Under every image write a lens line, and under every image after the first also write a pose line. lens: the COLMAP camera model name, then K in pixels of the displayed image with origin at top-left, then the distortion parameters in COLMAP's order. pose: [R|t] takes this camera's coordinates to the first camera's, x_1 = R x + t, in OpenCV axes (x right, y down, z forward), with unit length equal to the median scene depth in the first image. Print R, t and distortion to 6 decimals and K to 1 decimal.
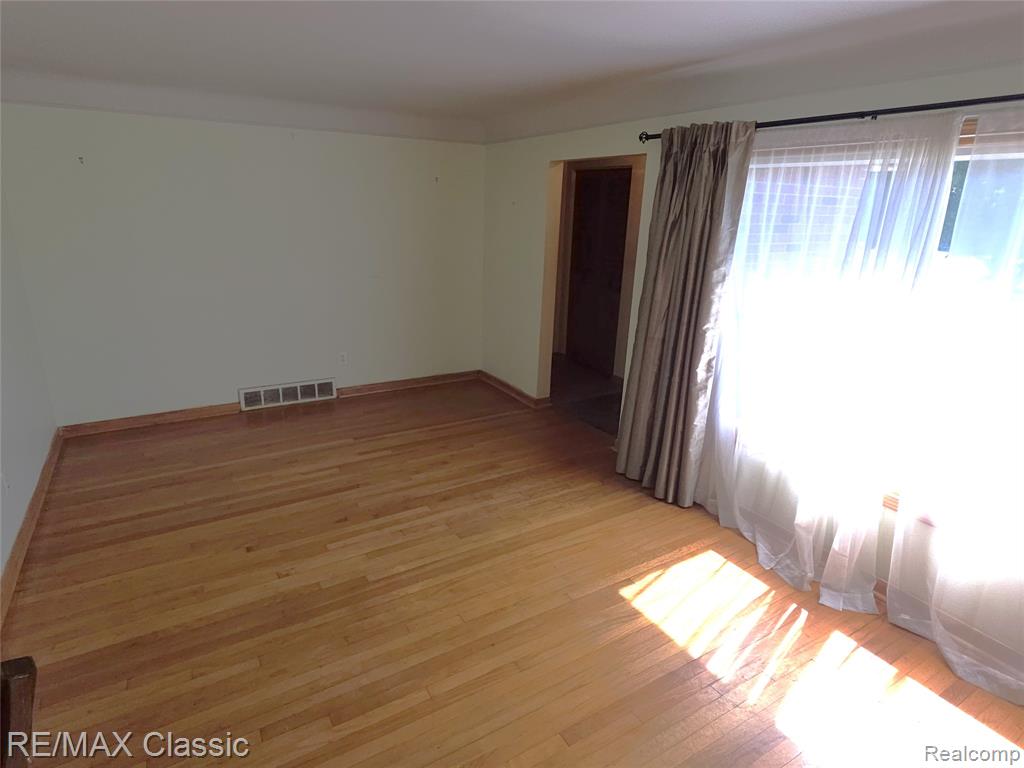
lens RADIAL K [[565.2, 0, 512.0], [0, 565.2, 384.0], [0, 0, 1]] dist [-0.002062, -0.000124]
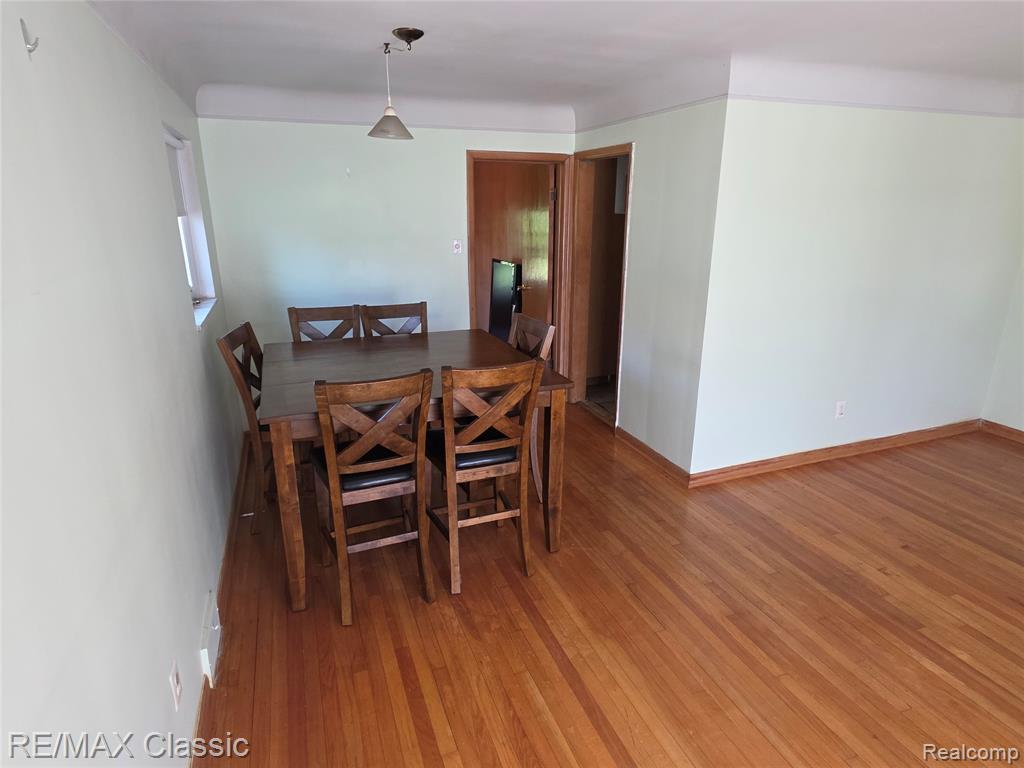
lens RADIAL K [[580.1, 0, 506.2], [0, 580.1, 385.8], [0, 0, 1]] dist [0.004714, -0.002179]
pose [[-0.189527, 0.267117, -0.944843, 0.602616], [-0.300030, 0.900503, 0.314765, -0.085717], [0.934913, 0.343138, -0.090526, 0.328953]]
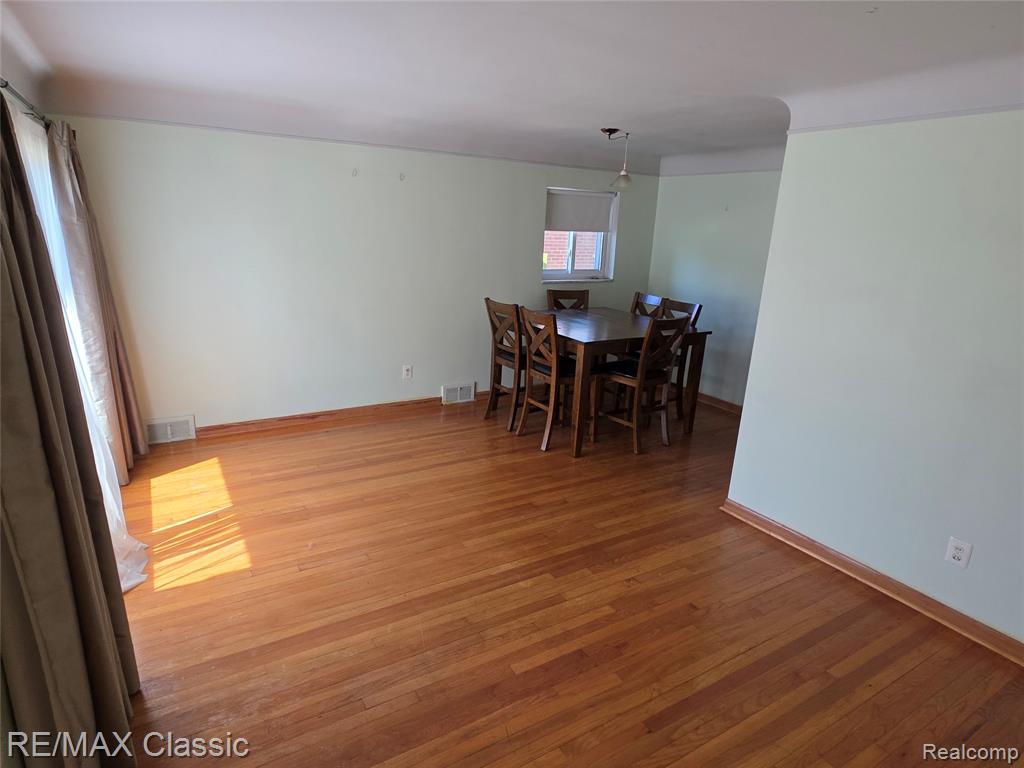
lens RADIAL K [[580.1, 0, 506.2], [0, 580.1, 385.8], [0, 0, 1]] dist [0.004714, -0.002179]
pose [[-0.997529, -0.069173, -0.012296, -0.126375], [-0.064572, 0.833689, 0.548446, -0.525658], [-0.027687, 0.547885, -0.836096, 1.651040]]
